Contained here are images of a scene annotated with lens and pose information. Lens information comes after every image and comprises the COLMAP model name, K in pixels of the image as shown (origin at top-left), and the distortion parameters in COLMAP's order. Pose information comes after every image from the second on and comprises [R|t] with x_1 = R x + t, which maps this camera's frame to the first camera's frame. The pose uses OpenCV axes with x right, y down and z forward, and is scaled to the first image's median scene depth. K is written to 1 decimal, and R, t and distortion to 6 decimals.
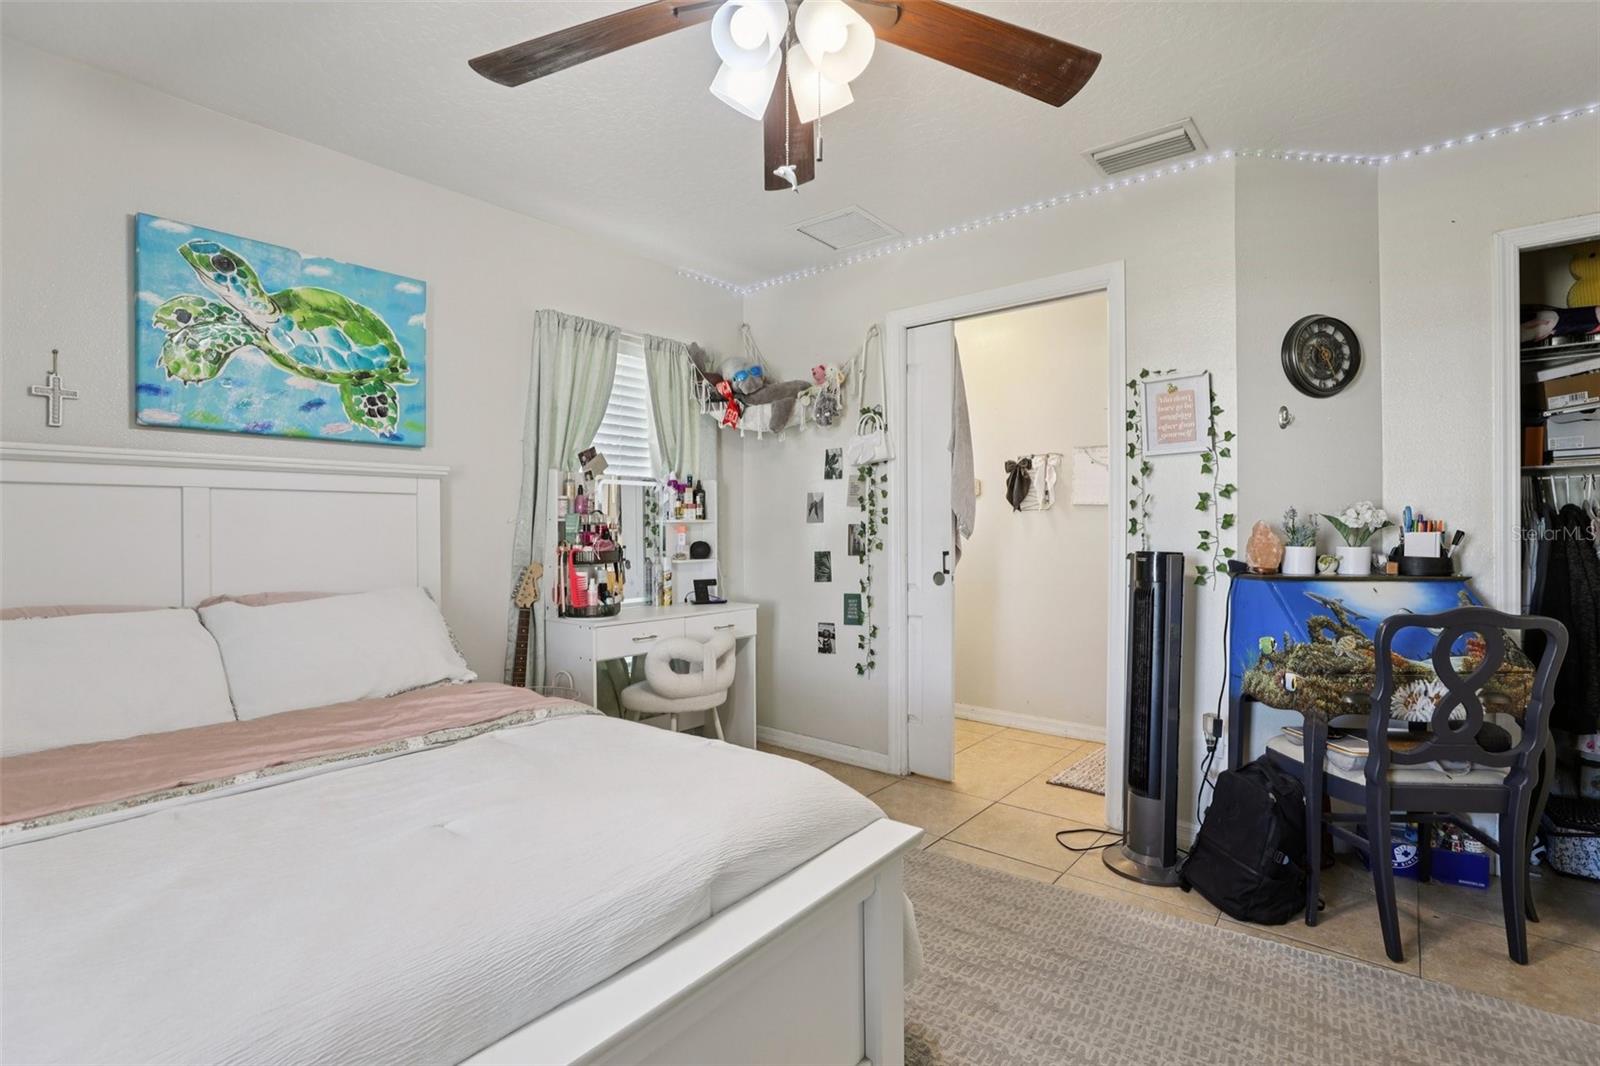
lens RADIAL K [[748.4, 0, 803.0], [0, 748.4, 529.6], [0, 0, 1]] dist [-0.004663, -0.000211]
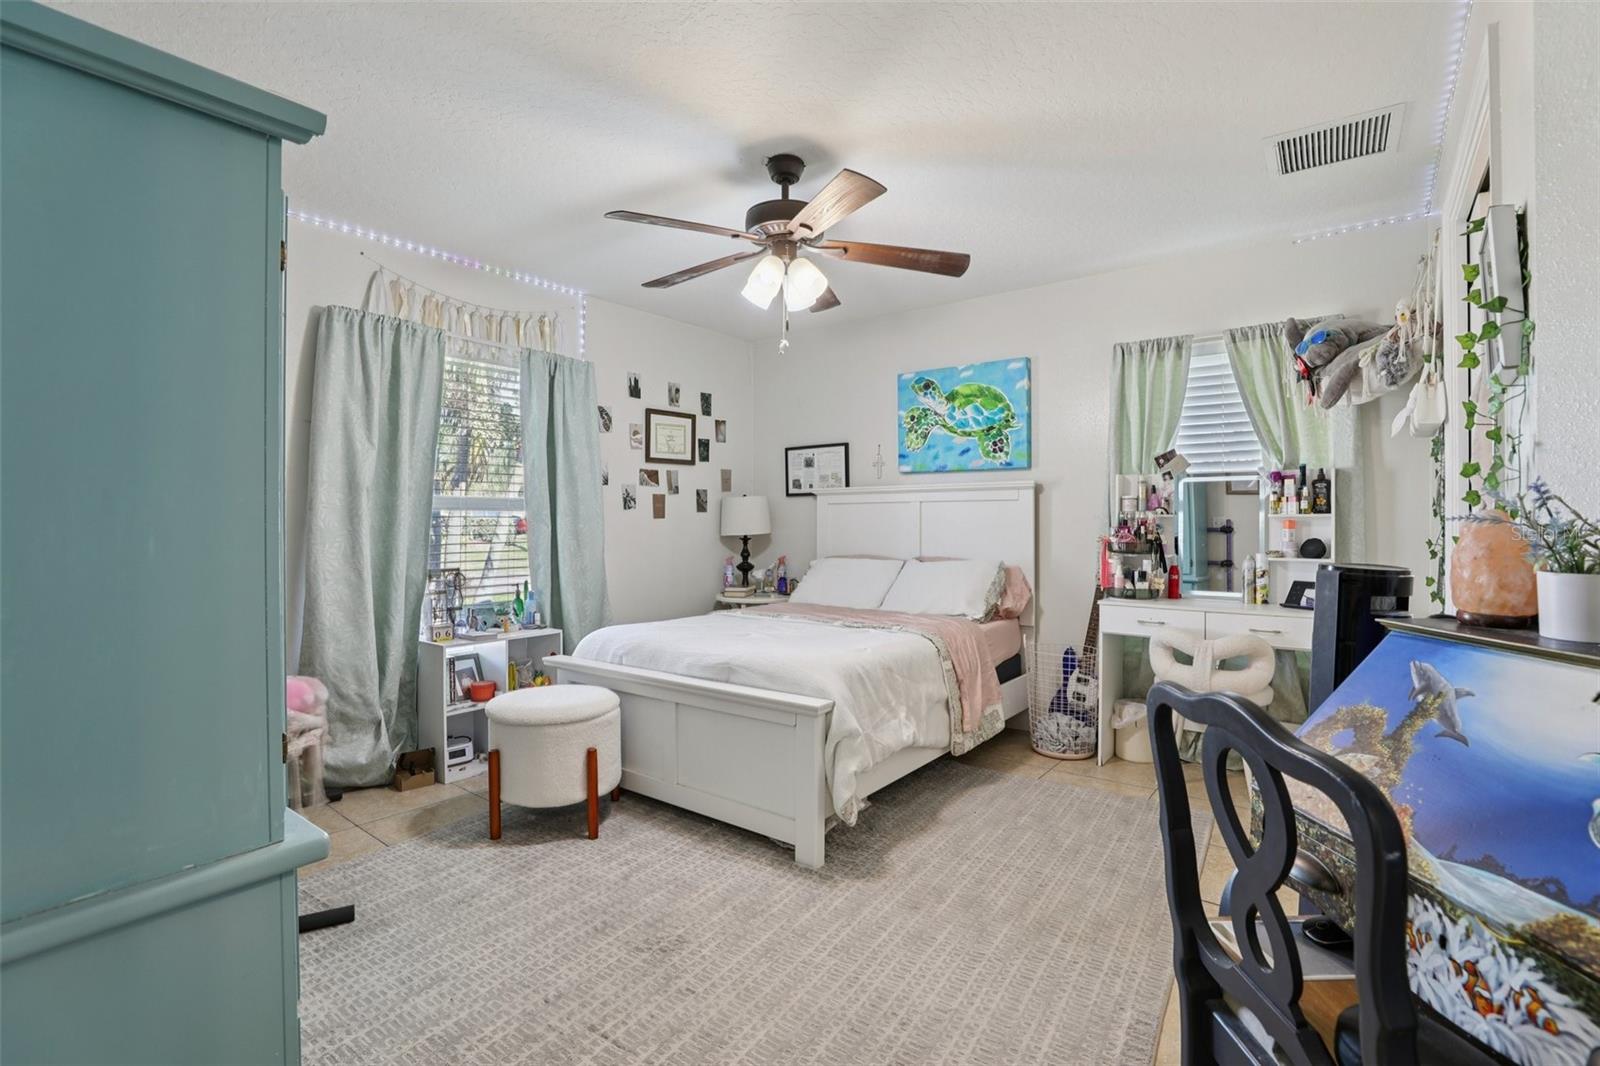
lens RADIAL K [[748.4, 0, 803.8], [0, 748.4, 524.3], [0, 0, 1]] dist [-0.004663, -0.000211]
pose [[0.045003, 0.017163, -0.998839, 1.026392], [0.004293, 0.999840, 0.017373, -0.027409], [0.998978, -0.005070, 0.044922, 0.516900]]
